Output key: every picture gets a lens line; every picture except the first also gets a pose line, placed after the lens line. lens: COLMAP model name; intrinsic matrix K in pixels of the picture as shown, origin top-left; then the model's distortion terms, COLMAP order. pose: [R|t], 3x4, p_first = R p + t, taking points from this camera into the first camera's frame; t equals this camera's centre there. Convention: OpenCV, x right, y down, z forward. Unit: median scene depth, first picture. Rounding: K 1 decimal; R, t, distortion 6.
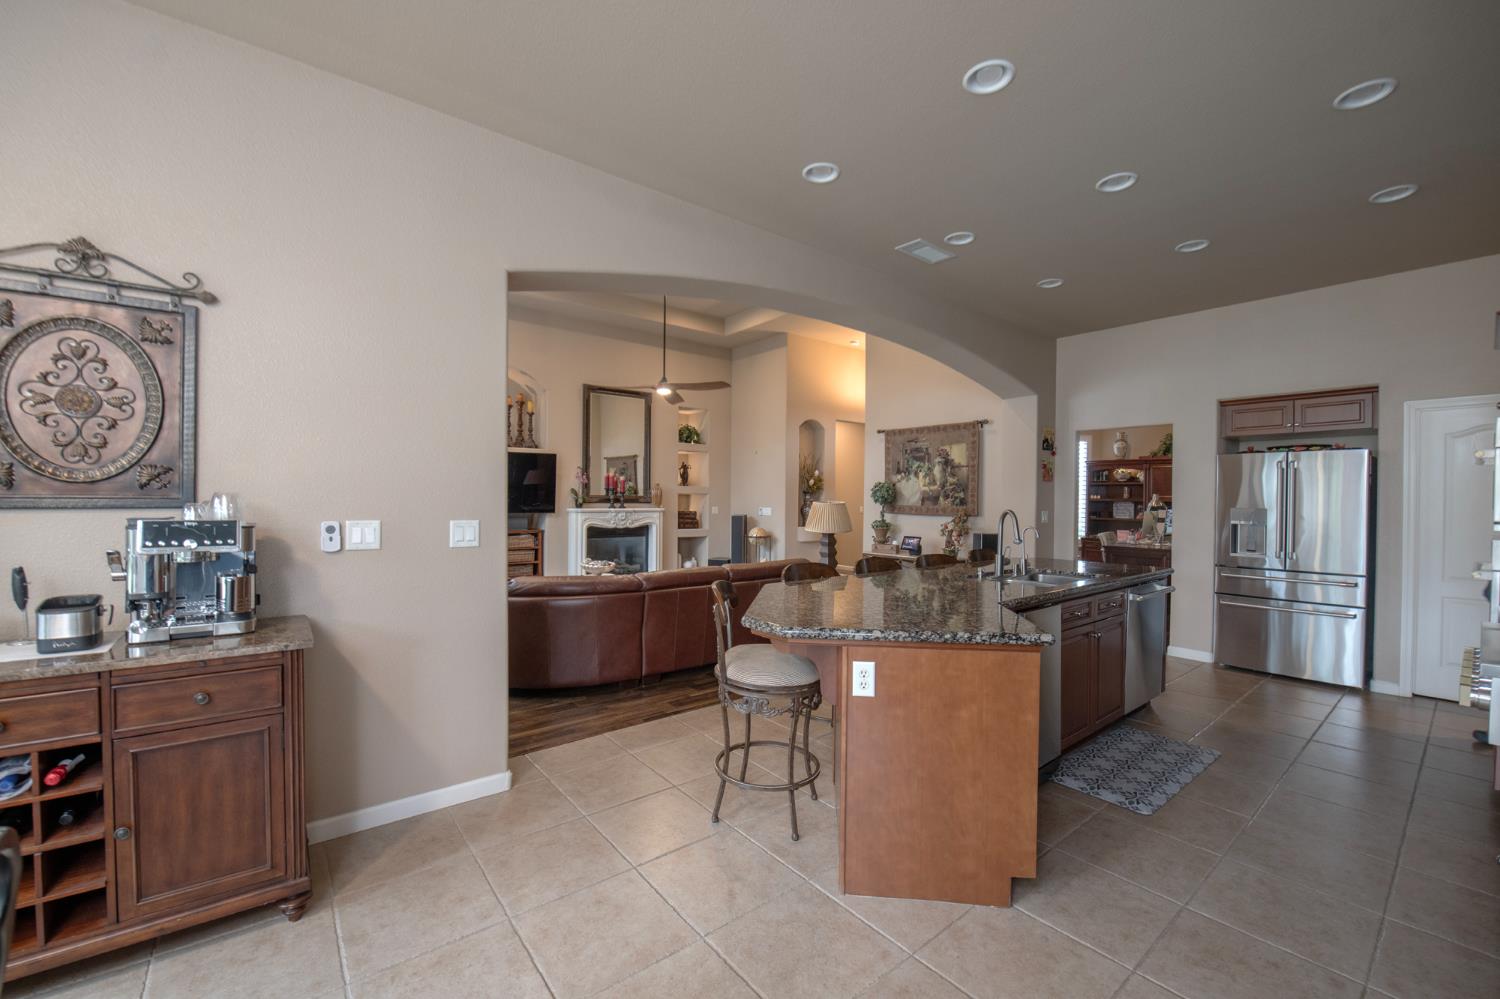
lens RADIAL K [[603.0, 0, 750.4], [0, 603.0, 505.6], [0, 0, 1]] dist [-0.019197, -0.000552]
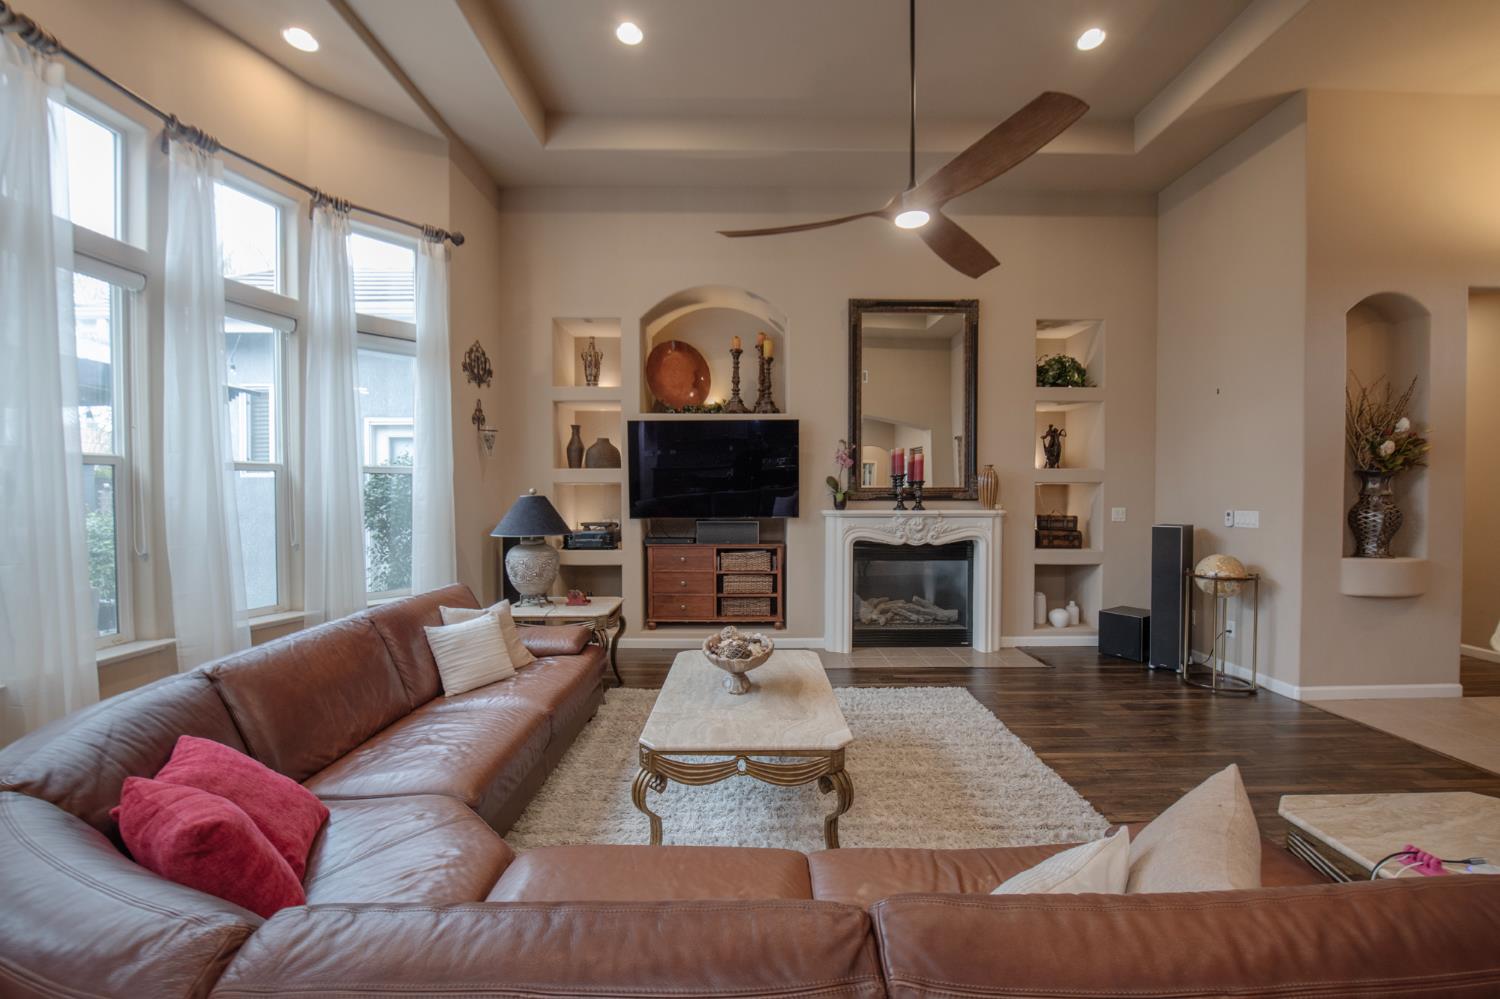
lens RADIAL K [[603.0, 0, 750.4], [0, 603.0, 505.6], [0, 0, 1]] dist [-0.019197, -0.000552]
pose [[0.785716, 0.004292, -0.618572, 0.013971], [0.000118, 0.999975, 0.007089, -0.004409], [0.618587, -0.005644, 0.785696, 0.549673]]
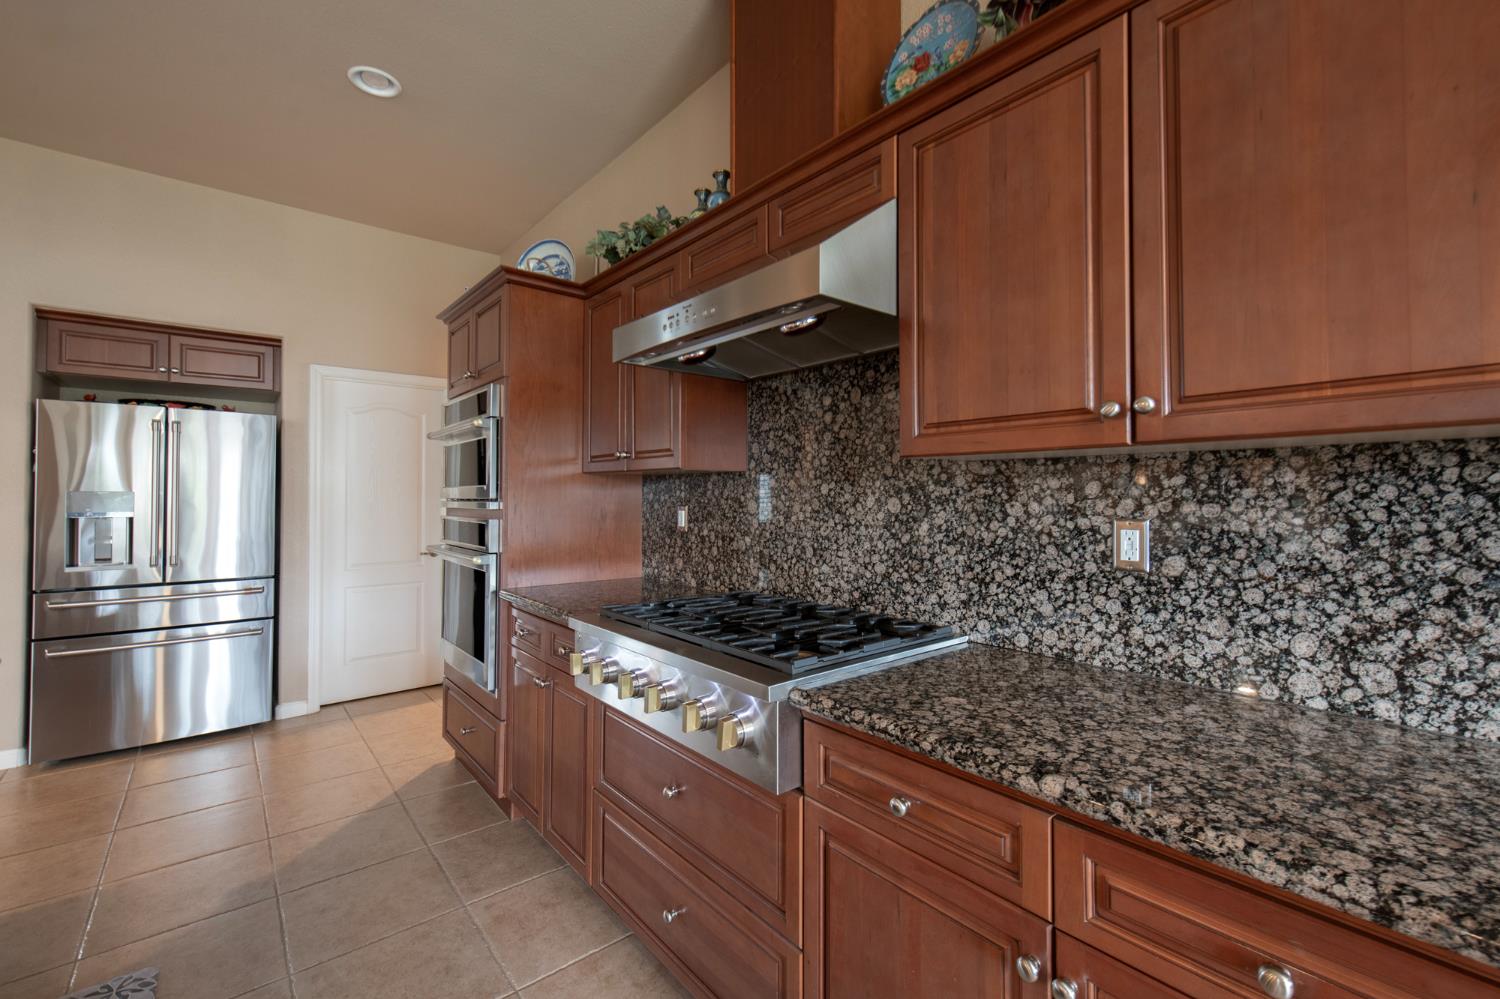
lens RADIAL K [[630.2, 0, 754.1], [0, 630.2, 483.8], [0, 0, 1]] dist [0.001604, -0.000296]
pose [[-0.032021, 0.010596, 0.999431, 0.100001], [0.010911, 0.999888, -0.010251, 0.006551], [-0.999428, 0.010576, -0.032133, 0.213216]]
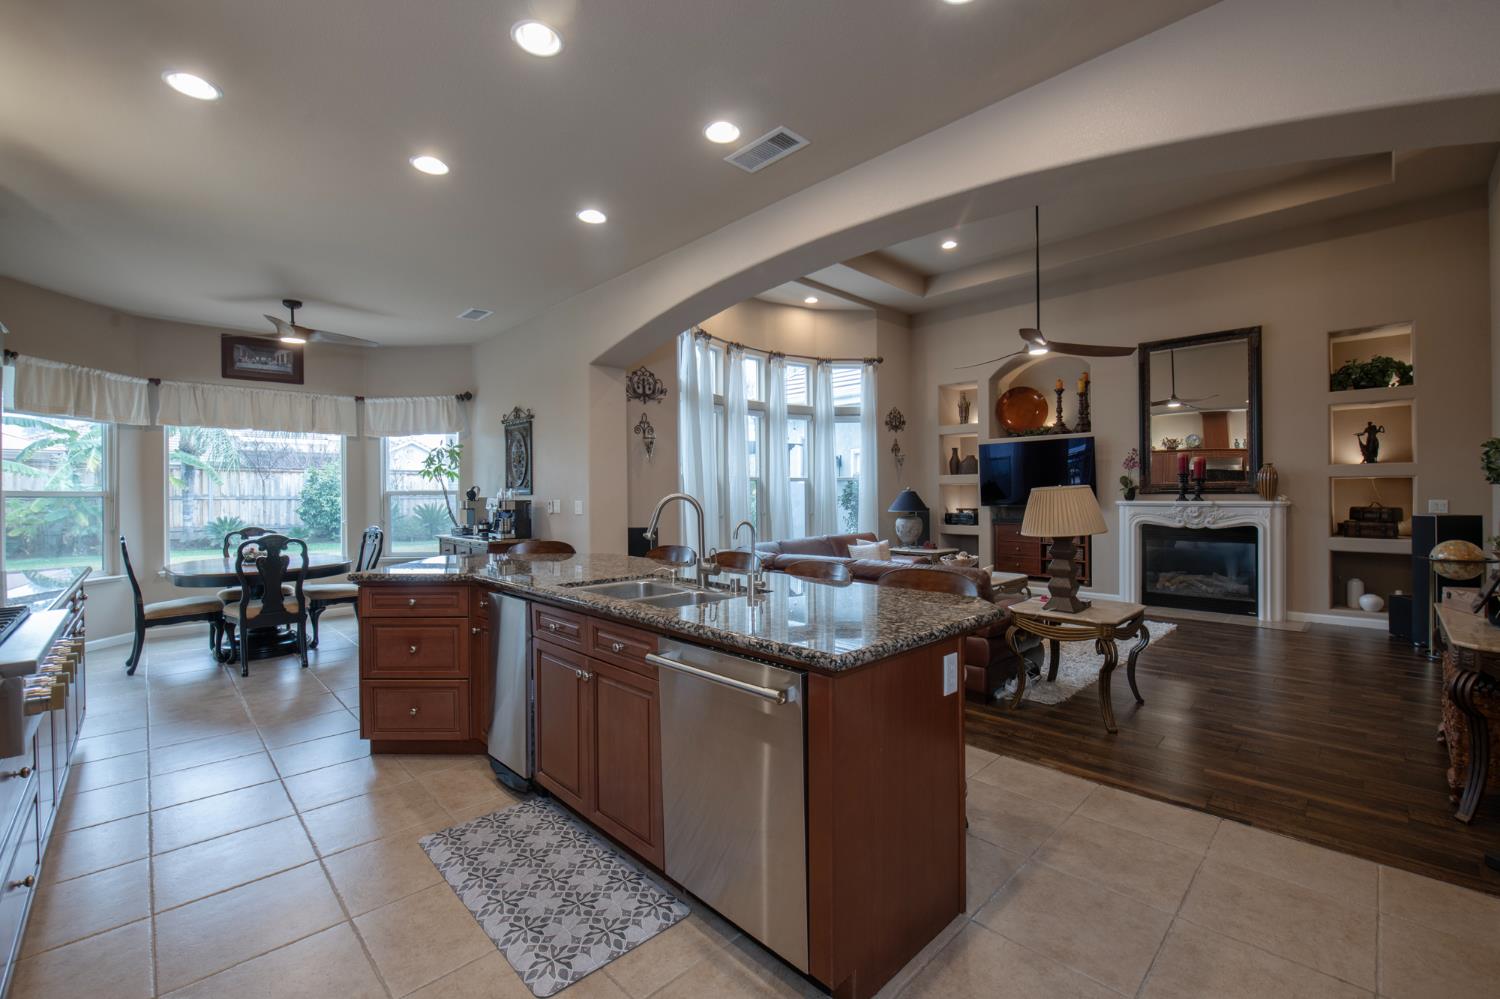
lens RADIAL K [[624.7, 0, 753.4], [0, 624.7, 494.7], [0, 0, 1]] dist [-0.014655, -0.000716]
pose [[0.105274, -0.008295, -0.994409, 0.555037], [-0.004644, 0.999950, -0.008832, 0.006985], [0.994432, 0.005548, 0.105230, 0.473755]]
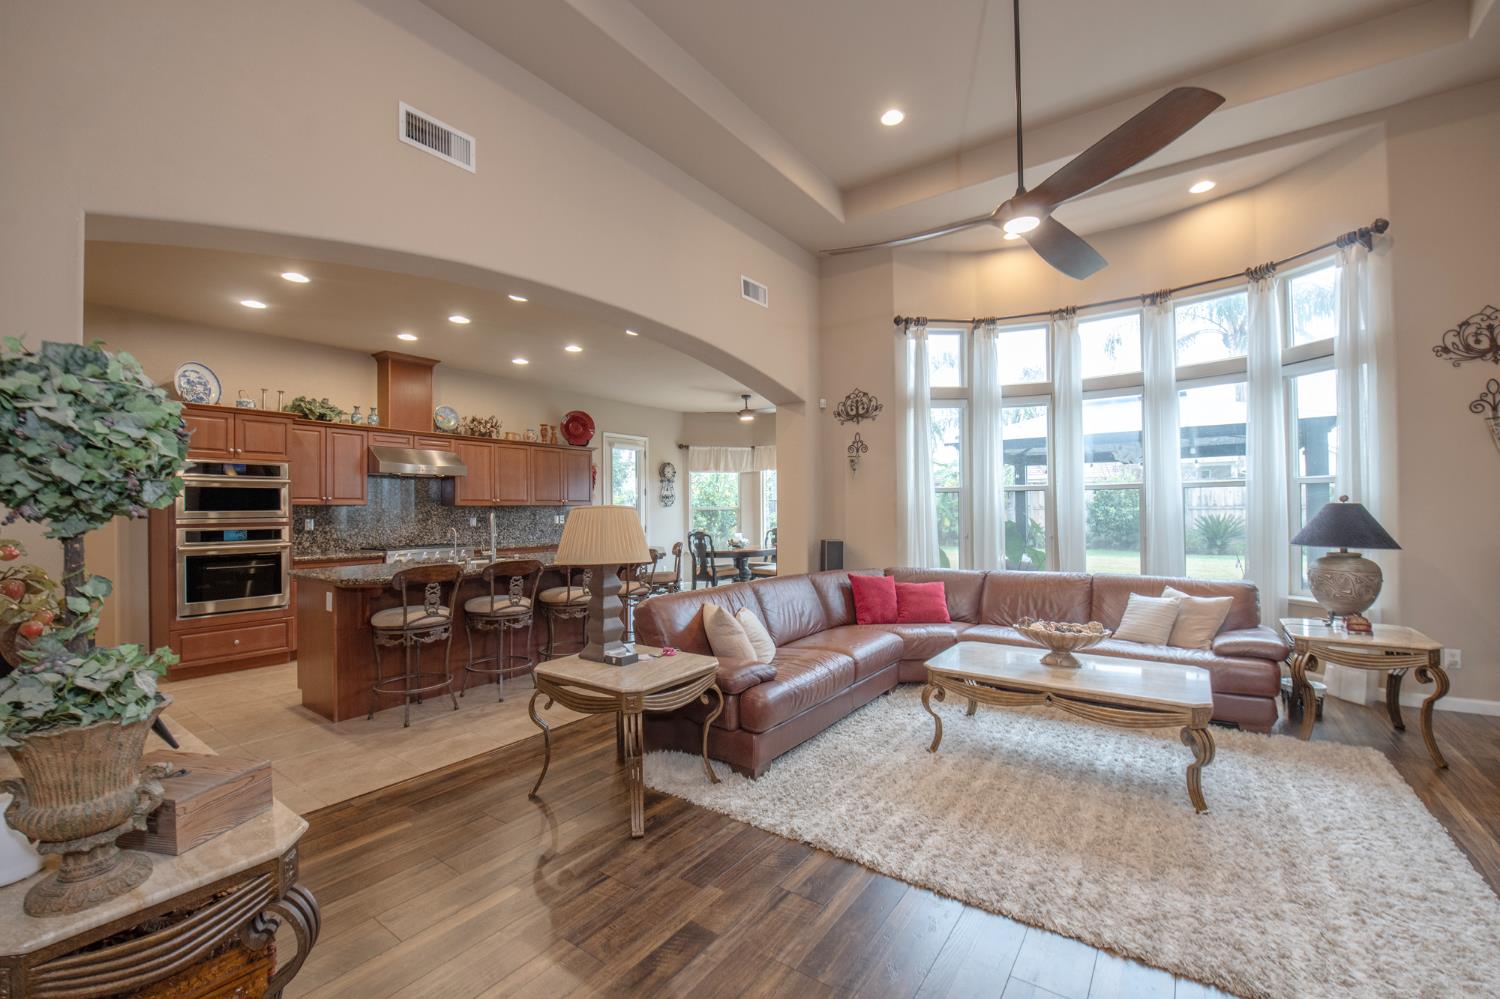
lens RADIAL K [[616.3, 0, 754.1], [0, 616.3, 505.7], [0, 0, 1]] dist [-0.019745, -0.000647]
pose [[-0.960518, -0.002481, -0.278209, 0.116664], [-0.003409, 0.999990, 0.002852, -0.007266], [0.278199, 0.003688, -0.960516, 1.168513]]
